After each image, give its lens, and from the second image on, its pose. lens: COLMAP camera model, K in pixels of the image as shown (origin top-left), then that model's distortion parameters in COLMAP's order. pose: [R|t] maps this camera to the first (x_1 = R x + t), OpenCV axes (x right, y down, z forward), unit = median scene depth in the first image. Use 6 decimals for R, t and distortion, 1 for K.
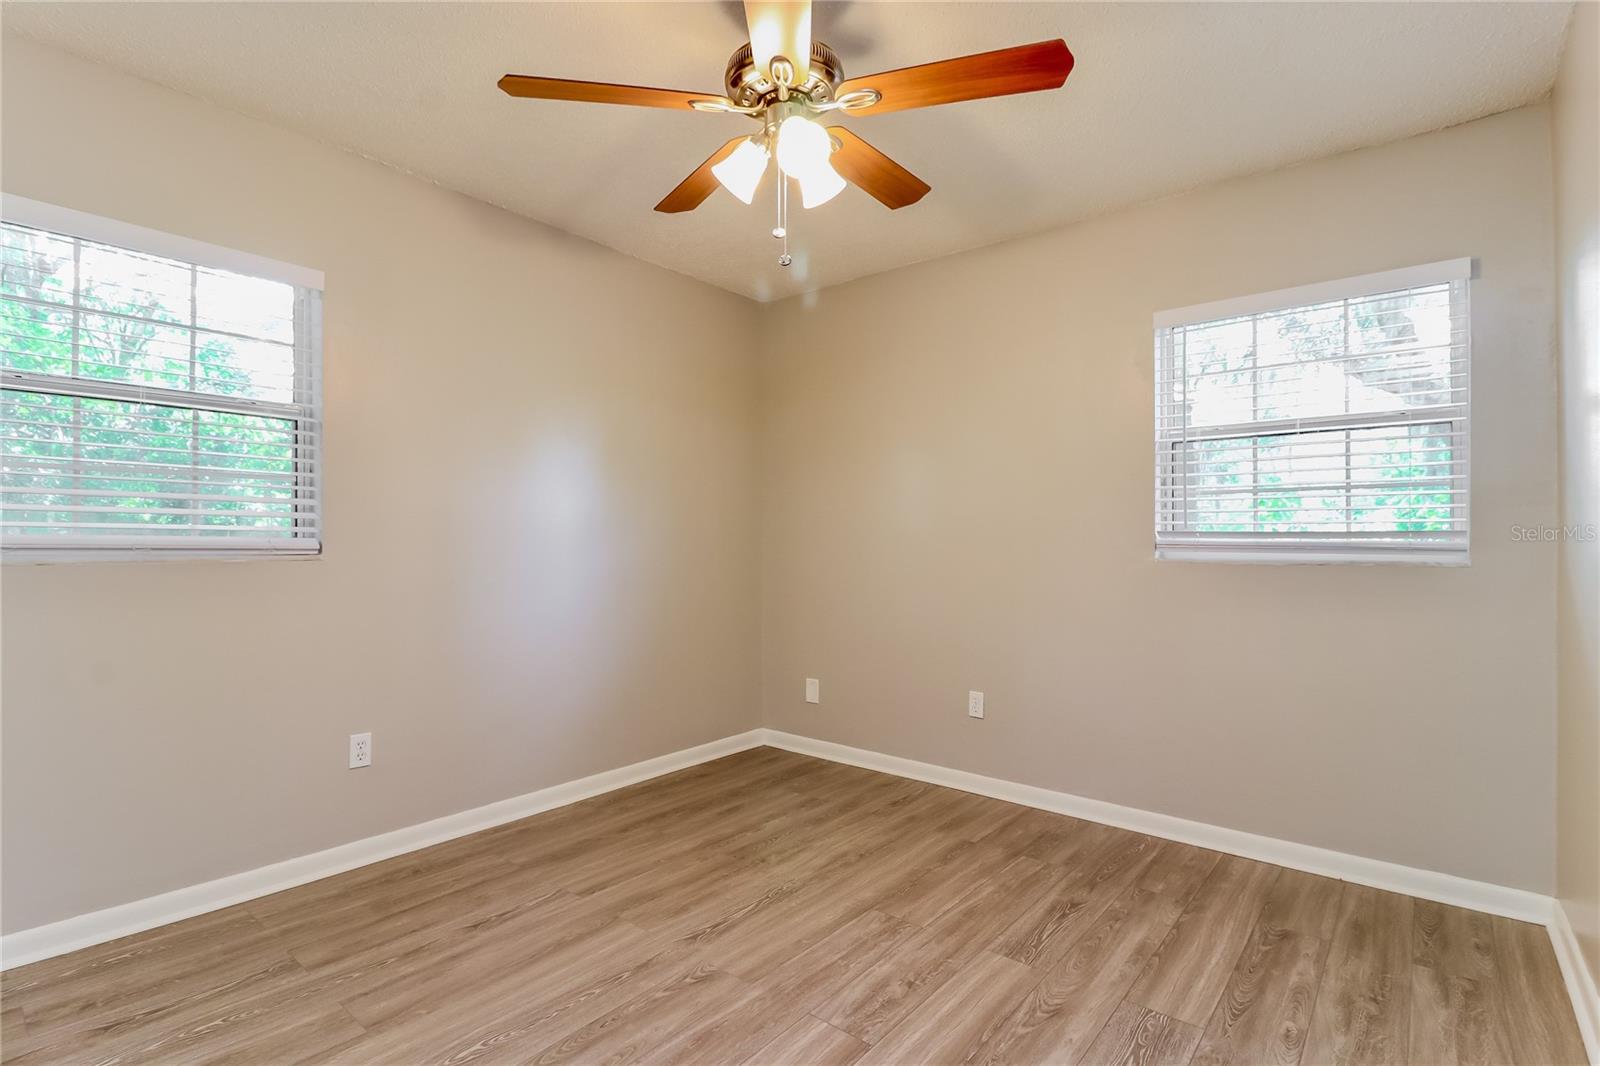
lens RADIAL K [[738.2, 0, 800.0], [0, 738.2, 533.0], [0, 0, 1]] dist [0.000813, -0.000106]
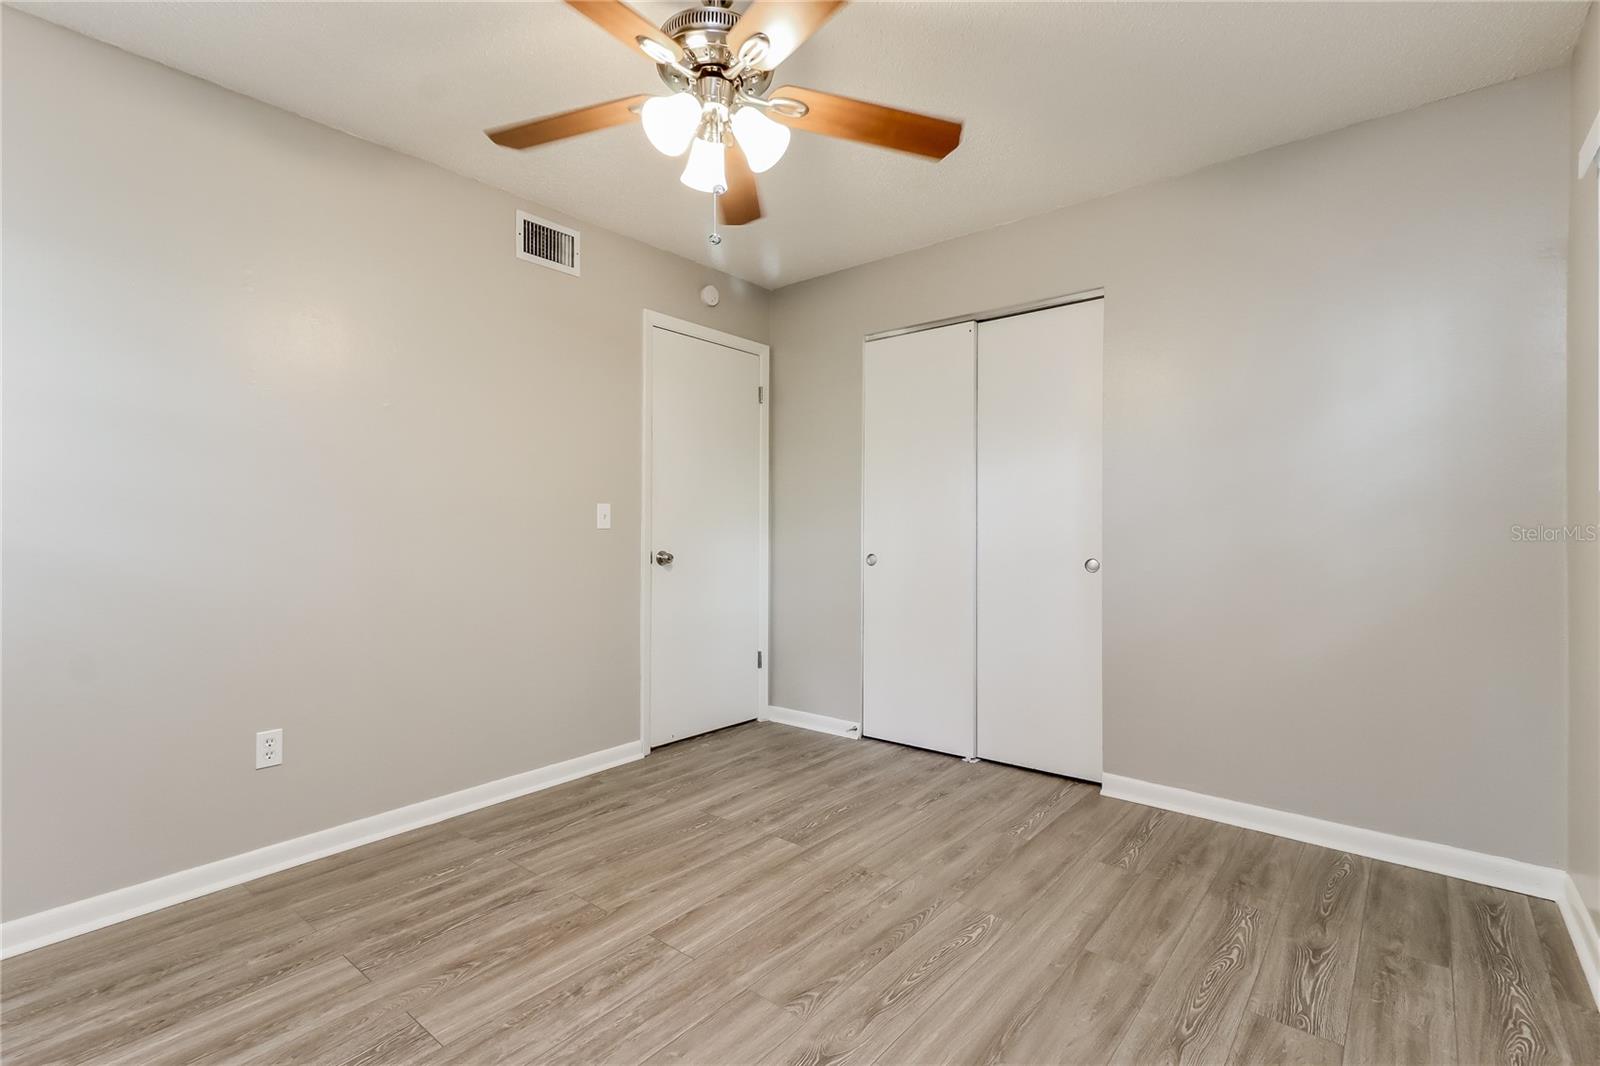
lens RADIAL K [[738.2, 0, 800.0], [0, 738.2, 533.0], [0, 0, 1]] dist [0.000813, -0.000106]
pose [[-0.999966, -0.001598, 0.008050, -0.140749], [-0.001637, 0.999987, -0.004824, 0.034812], [-0.008042, -0.004837, -0.999956, 1.958798]]
